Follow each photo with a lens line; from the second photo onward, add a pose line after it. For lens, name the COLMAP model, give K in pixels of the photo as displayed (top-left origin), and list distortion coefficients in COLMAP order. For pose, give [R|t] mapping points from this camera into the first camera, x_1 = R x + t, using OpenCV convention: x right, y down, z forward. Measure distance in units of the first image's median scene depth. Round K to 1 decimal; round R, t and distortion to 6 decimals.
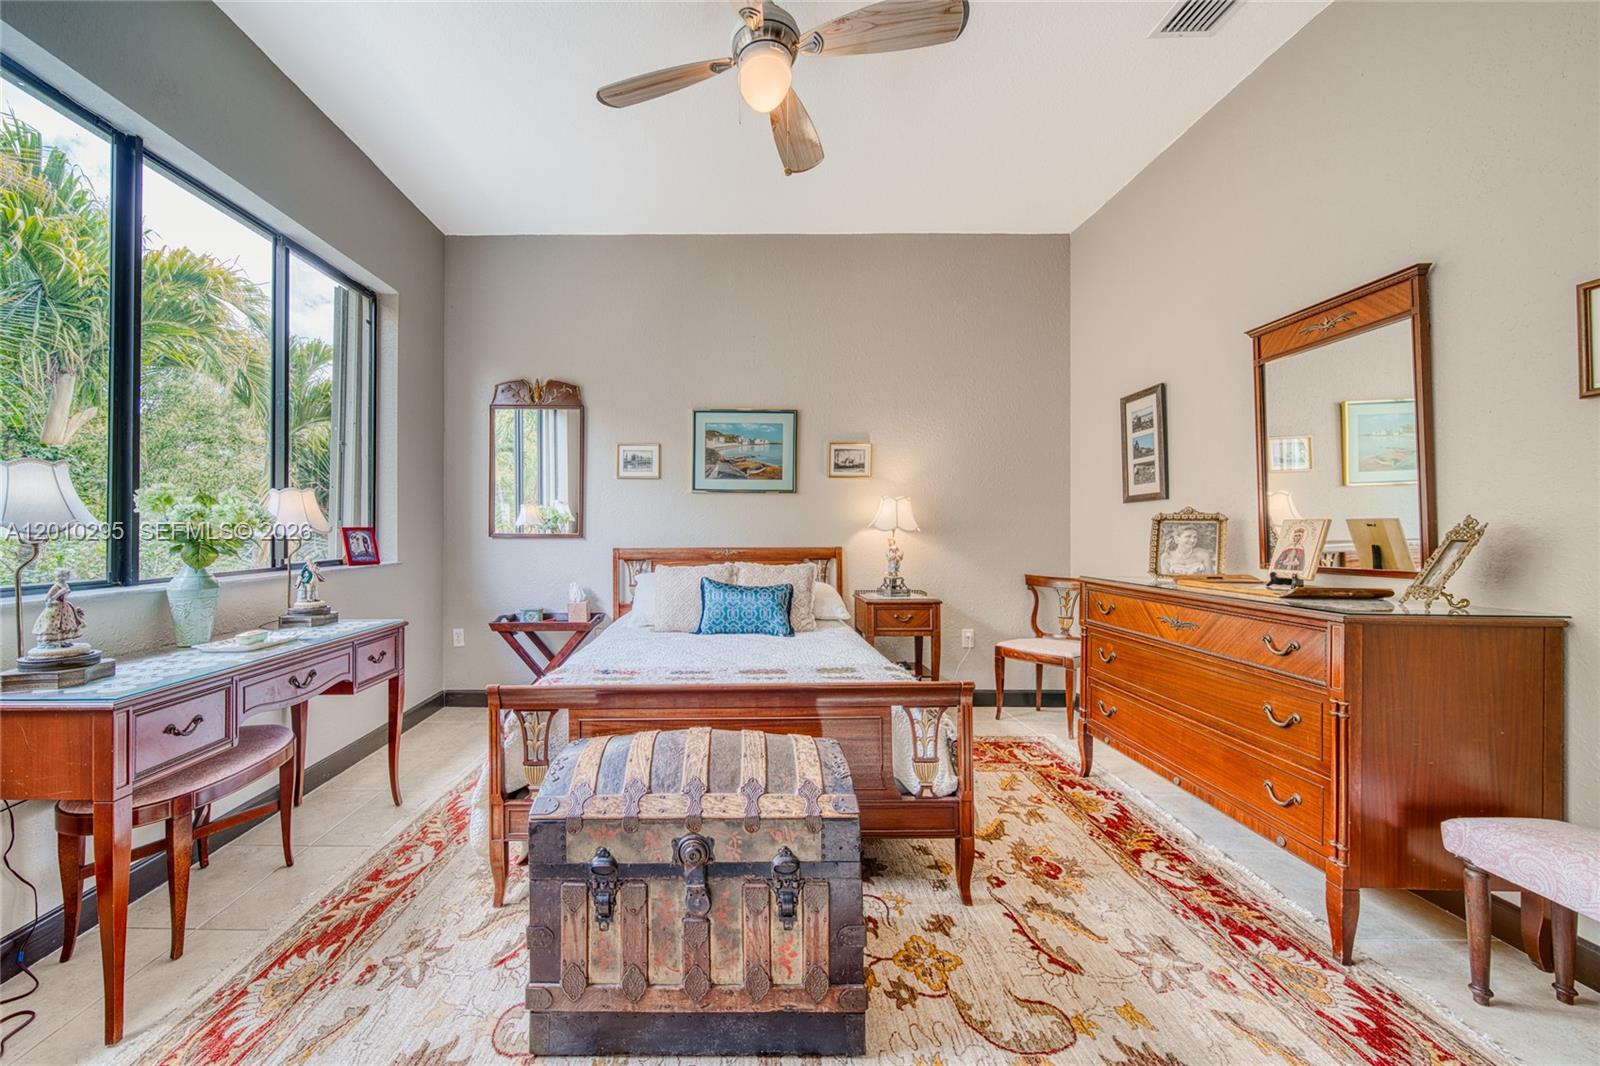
lens RADIAL K [[586.6, 0, 799.5], [0, 586.6, 529.3], [0, 0, 1]] dist [0.000883, -0.000009]
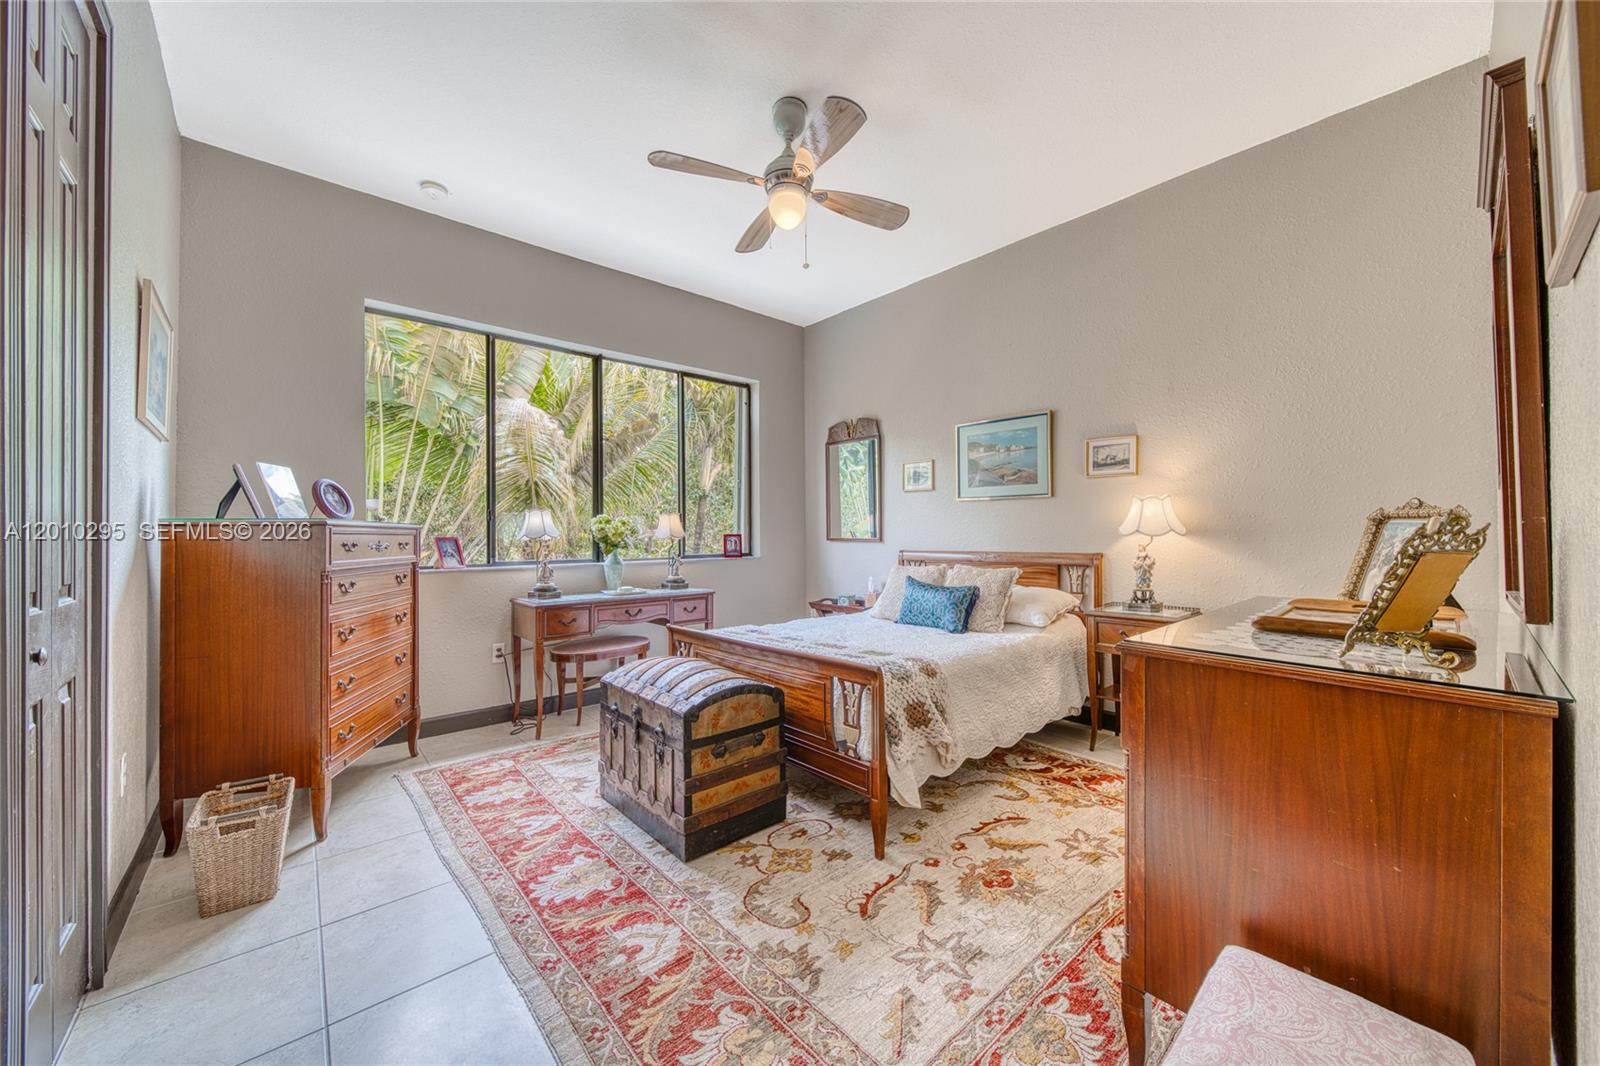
lens RADIAL K [[586.6, 0, 797.4], [0, 586.6, 530.8], [0, 0, 1]] dist [0.000883, -0.000009]
pose [[0.667255, -0.007144, -0.744796, 0.468165], [0.005033, 0.999974, -0.005082, -0.002707], [0.744813, -0.000358, 0.667273, 0.046362]]
